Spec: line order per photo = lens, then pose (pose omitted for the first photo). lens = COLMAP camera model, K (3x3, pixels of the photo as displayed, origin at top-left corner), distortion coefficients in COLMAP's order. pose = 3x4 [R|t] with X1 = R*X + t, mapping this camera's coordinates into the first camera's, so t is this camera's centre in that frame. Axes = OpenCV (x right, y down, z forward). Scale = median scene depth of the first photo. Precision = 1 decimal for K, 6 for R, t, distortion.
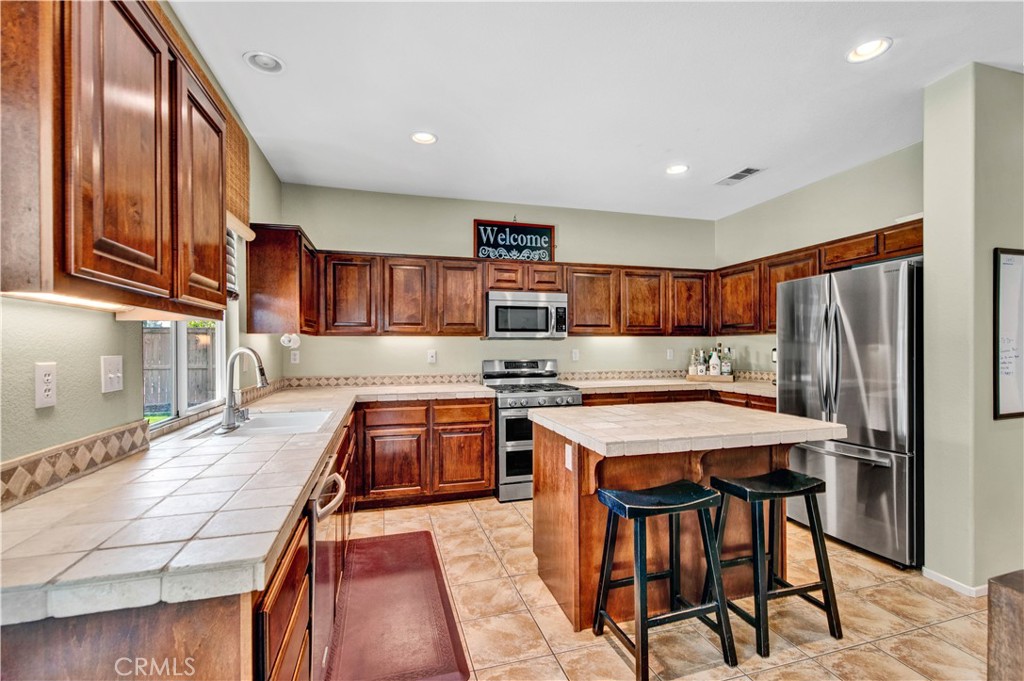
lens RADIAL K [[446.0, 0, 528.7], [0, 446.0, 346.0], [0, 0, 1]] dist [-0.002429, -0.000184]
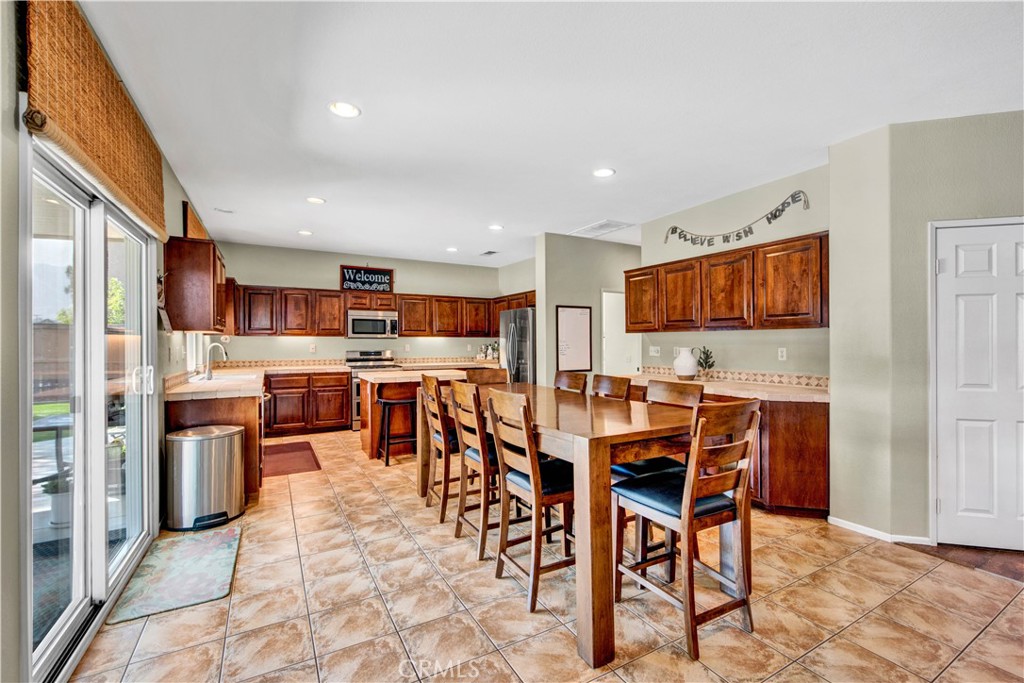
lens RADIAL K [[446.0, 0, 528.7], [0, 446.0, 347.0], [0, 0, 1]] dist [-0.002429, -0.000184]
pose [[0.977324, 0.005484, 0.211679, 0.214898], [-0.008313, 0.999888, 0.012478, -0.008267], [-0.211587, -0.013955, 0.977260, -0.777550]]
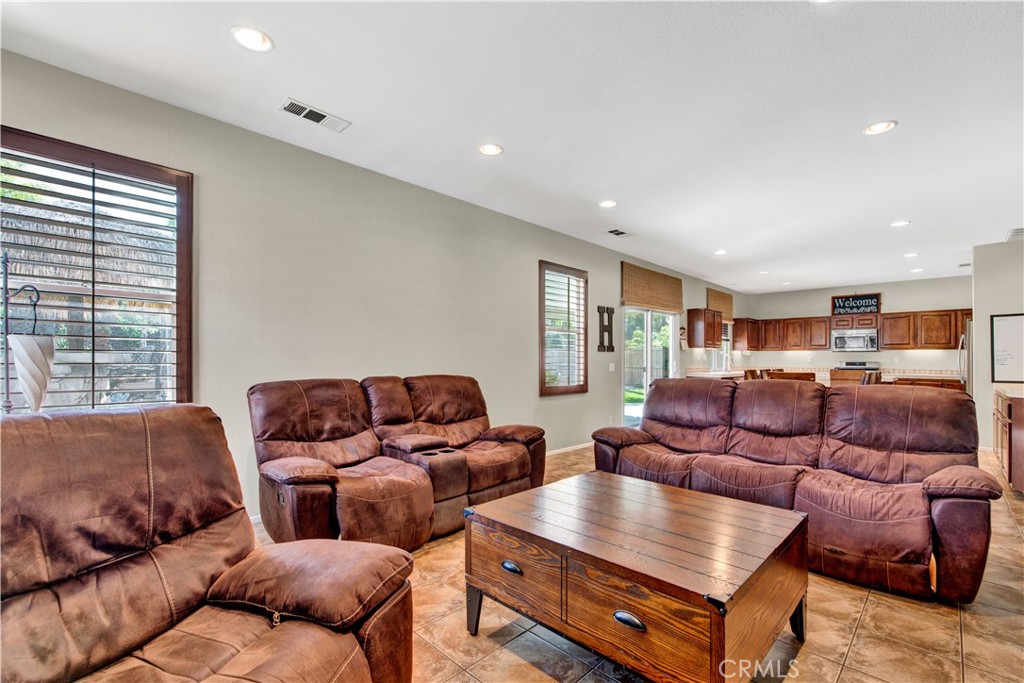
lens RADIAL K [[460.3, 0, 516.7], [0, 460.3, 356.9], [0, 0, 1]] dist [-0.003329, -0.000193]
pose [[0.476025, 0.002890, -0.879427, 1.147099], [-0.006098, 0.999981, -0.000015, 0.019753], [0.879410, 0.005370, 0.476034, -1.453166]]
